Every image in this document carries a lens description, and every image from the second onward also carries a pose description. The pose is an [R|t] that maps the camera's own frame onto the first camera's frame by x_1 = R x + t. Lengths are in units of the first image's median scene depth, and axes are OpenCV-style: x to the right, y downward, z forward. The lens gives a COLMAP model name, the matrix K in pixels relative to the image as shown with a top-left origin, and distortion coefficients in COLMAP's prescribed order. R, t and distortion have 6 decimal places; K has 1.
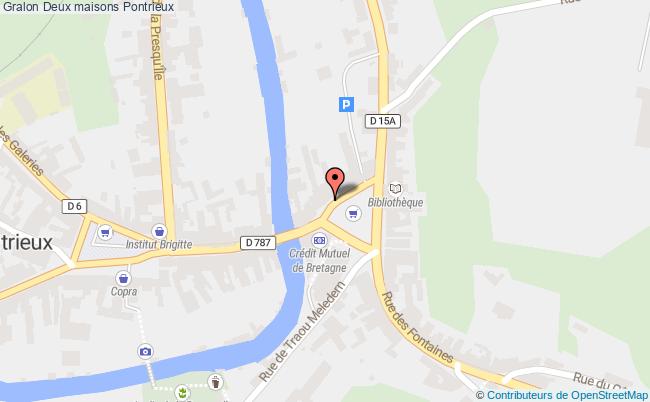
lens RADIAL K [[262.5, 0, 325.0], [0, 262.5, 200.9], [0, 0, 1]] dist [-0.000314, 0.000022]
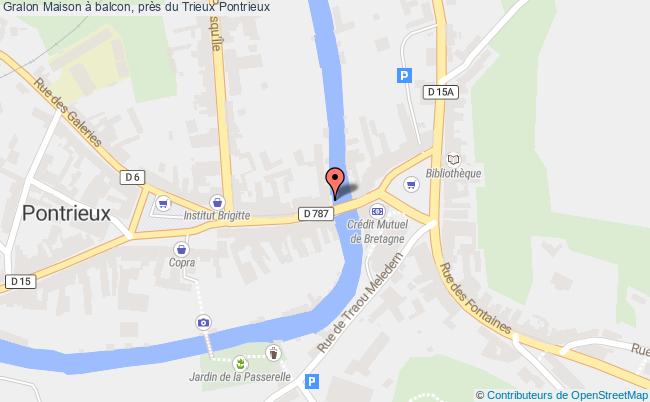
lens RADIAL K [[262.5, 0, 324.9], [0, 262.5, 200.9], [0, 0, 1]] dist [-0.000314, 0.000022]
pose [[1.000000, 0.000014, -0.000008, -0.221279], [-0.000014, 1.000000, -0.000058, 0.110577], [0.000008, 0.000058, 1.000000, -0.000028]]
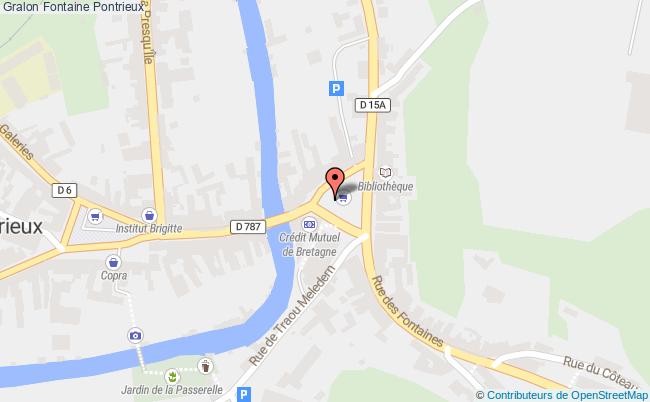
lens RADIAL K [[262.5, 0, 325.0], [0, 262.5, 200.9], [0, 0, 1]] dist [-0.000314, 0.000022]
pose [[1.000000, 0.000059, 0.000069, 0.038204], [-0.000059, 1.000000, -0.000036, 0.060968], [-0.000069, 0.000036, 1.000000, -0.000009]]
